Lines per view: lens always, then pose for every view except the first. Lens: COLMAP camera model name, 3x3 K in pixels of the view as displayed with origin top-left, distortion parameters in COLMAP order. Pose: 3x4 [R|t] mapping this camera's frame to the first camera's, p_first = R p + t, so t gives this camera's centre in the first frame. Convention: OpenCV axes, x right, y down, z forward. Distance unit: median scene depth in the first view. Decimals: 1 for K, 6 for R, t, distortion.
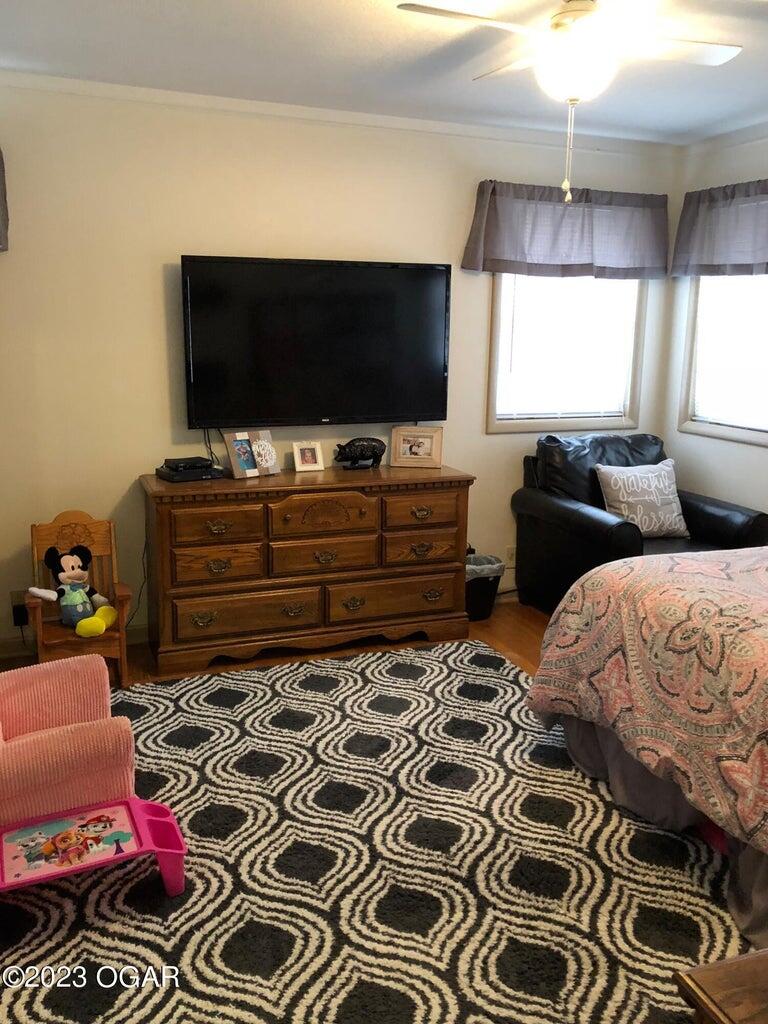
lens RADIAL K [[841.5, 0, 384.0], [0, 841.5, 512.0], [0, 0, 1]] dist [0.011631, 0.004700]
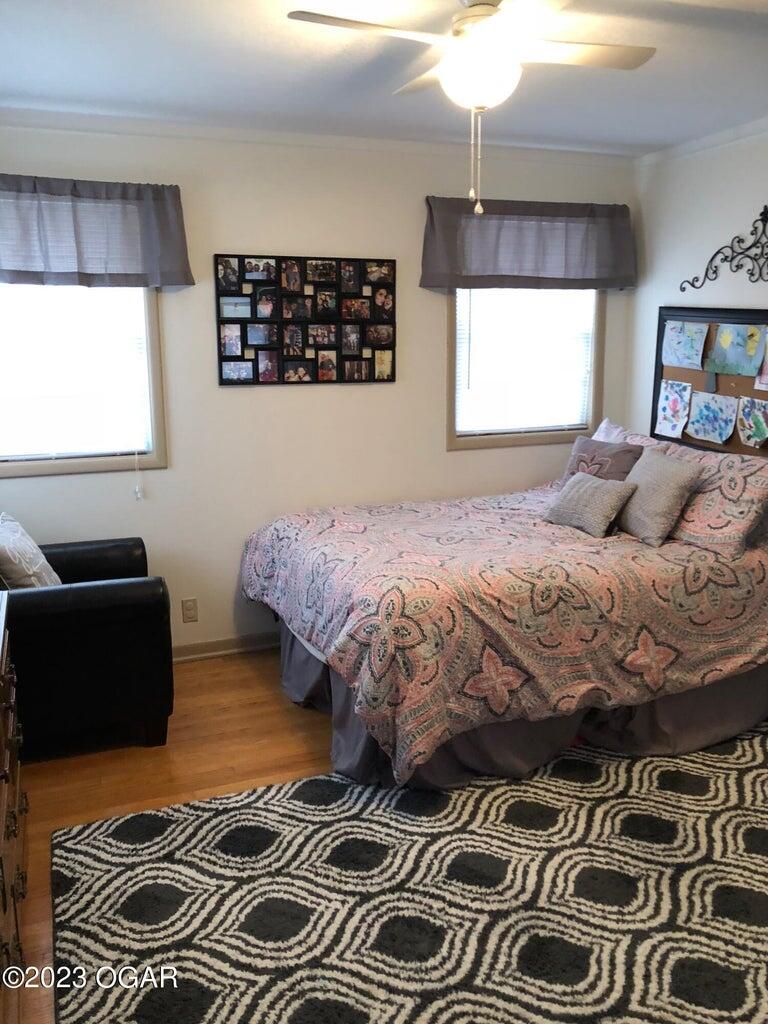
lens RADIAL K [[867.6, 0, 384.0], [0, 867.6, 512.0], [0, 0, 1]] dist [0.056968, 0.003596]
pose [[0.028688, -0.227174, 0.973432, -0.707625], [0.231185, 0.948937, 0.214644, -0.245907], [-0.972487, 0.218885, 0.079742, 0.940879]]
